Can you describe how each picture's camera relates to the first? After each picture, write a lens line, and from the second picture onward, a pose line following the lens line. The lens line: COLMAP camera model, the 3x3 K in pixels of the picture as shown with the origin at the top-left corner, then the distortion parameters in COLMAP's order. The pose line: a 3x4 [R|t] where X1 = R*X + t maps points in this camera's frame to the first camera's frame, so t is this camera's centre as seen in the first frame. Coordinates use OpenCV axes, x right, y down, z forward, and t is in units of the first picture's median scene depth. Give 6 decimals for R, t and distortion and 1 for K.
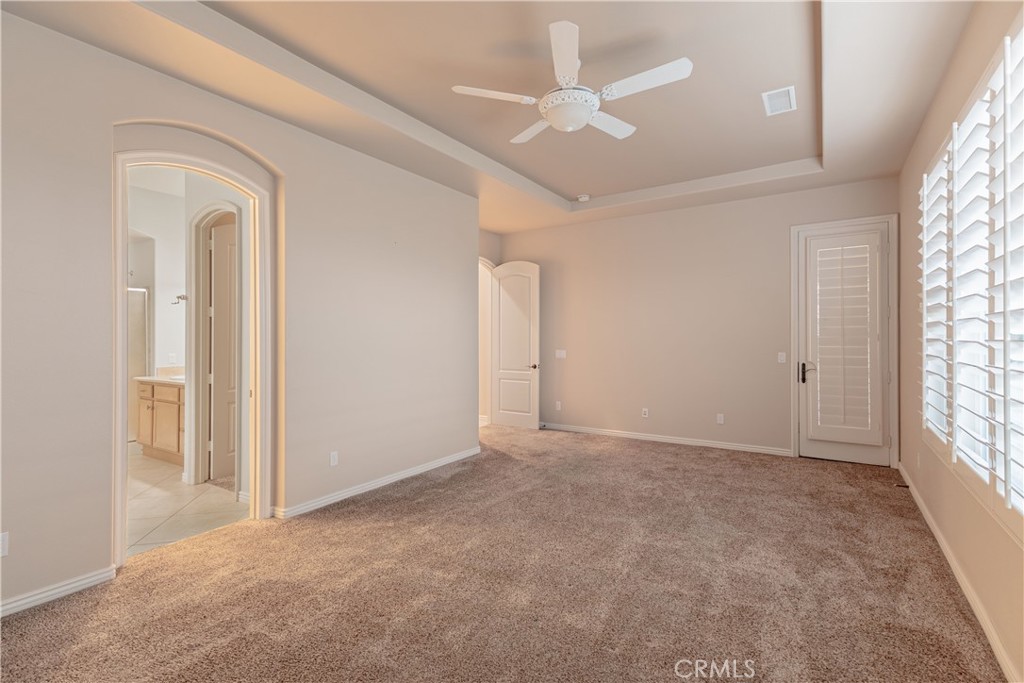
lens RADIAL K [[459.5, 0, 516.0], [0, 459.5, 348.2], [0, 0, 1]] dist [0.009598, -0.000188]
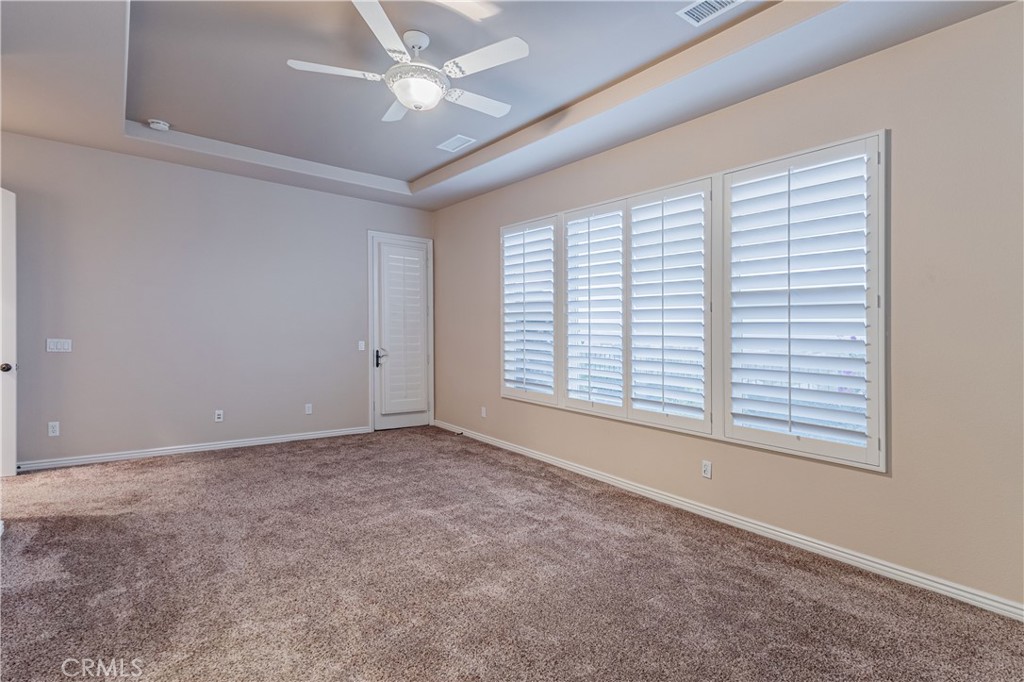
lens RADIAL K [[480.2, 0, 516.3], [0, 480.2, 337.7], [0, 0, 1]] dist [0.014051, -0.000614]
pose [[0.359804, 0.001148, 0.933027, -0.525419], [-0.004839, 0.999988, 0.000635, -0.002017], [-0.933015, -0.004743, 0.359805, 0.323369]]
